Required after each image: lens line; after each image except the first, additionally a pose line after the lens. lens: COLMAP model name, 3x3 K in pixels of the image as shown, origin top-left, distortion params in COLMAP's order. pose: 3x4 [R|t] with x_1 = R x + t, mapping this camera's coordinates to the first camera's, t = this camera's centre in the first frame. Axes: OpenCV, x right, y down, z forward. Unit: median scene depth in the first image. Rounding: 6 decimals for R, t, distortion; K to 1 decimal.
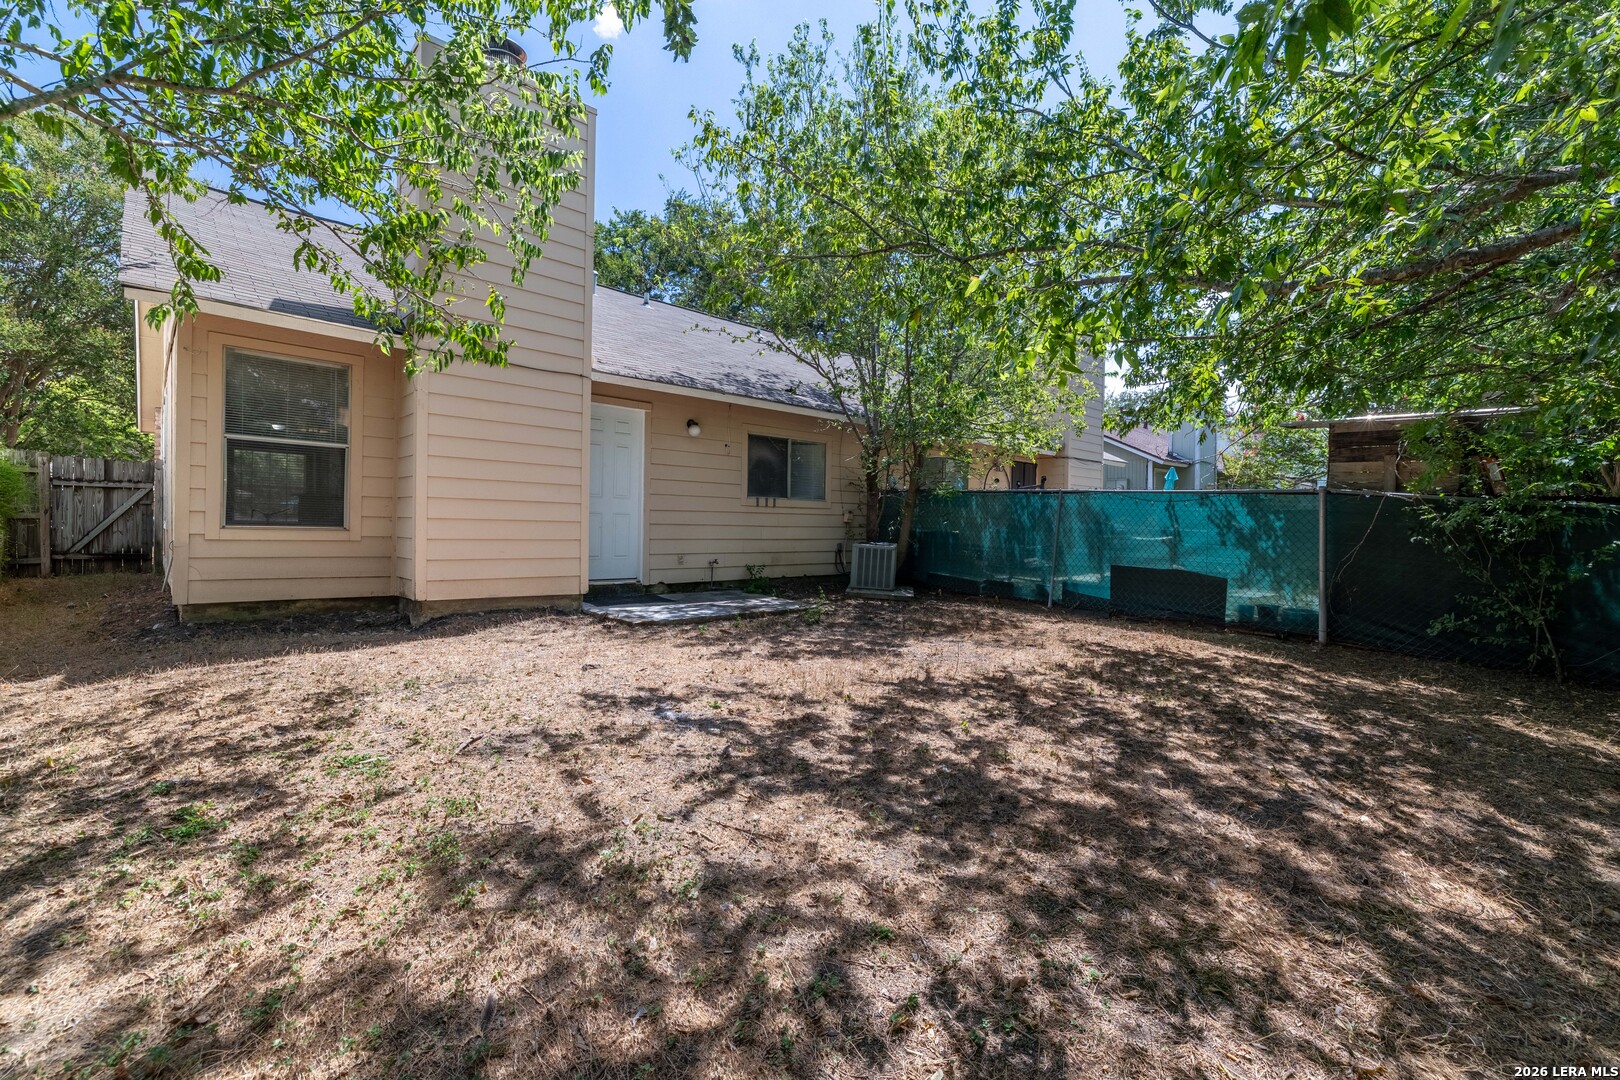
lens RADIAL K [[708.3, 0, 805.6], [0, 708.3, 520.2], [0, 0, 1]] dist [-0.000211, 0.000210]
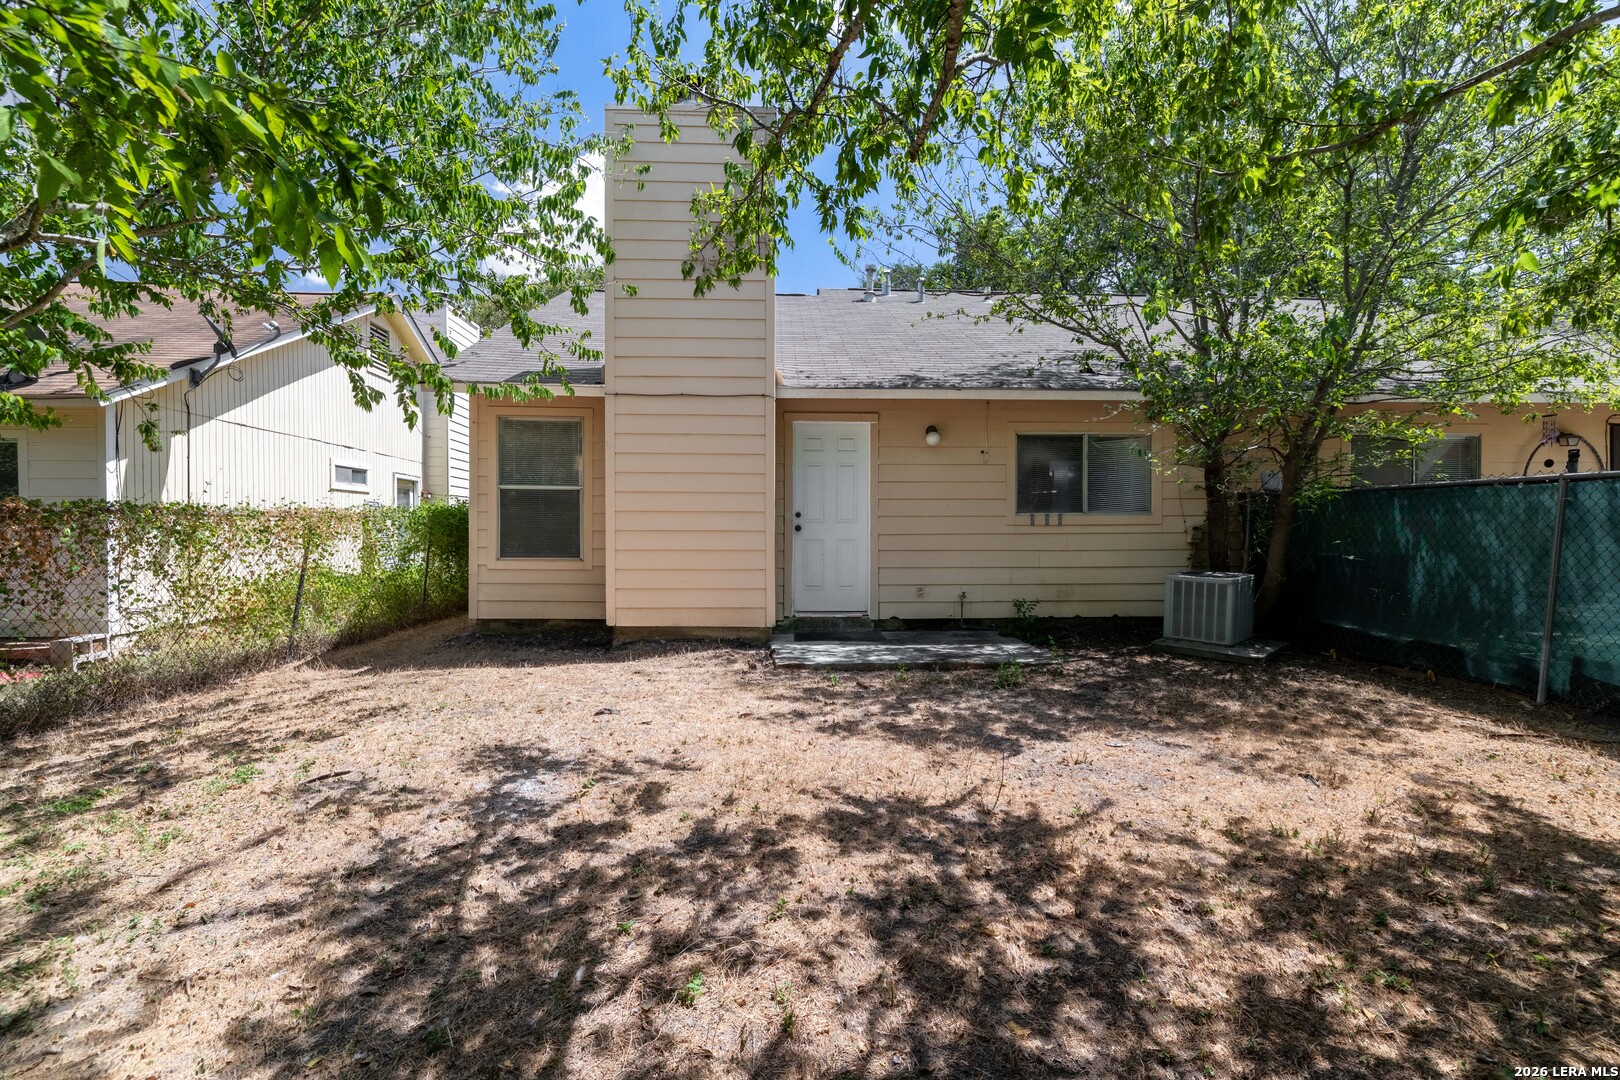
lens RADIAL K [[720.2, 0, 810.0], [0, 720.2, 540.0], [0, 0, 1]] dist [0.000012, -0.000069]
pose [[0.760670, -0.019563, -0.648844, 0.297022], [0.020371, 0.999773, -0.006263, -0.003825], [0.648820, -0.008453, 0.760895, 0.263434]]
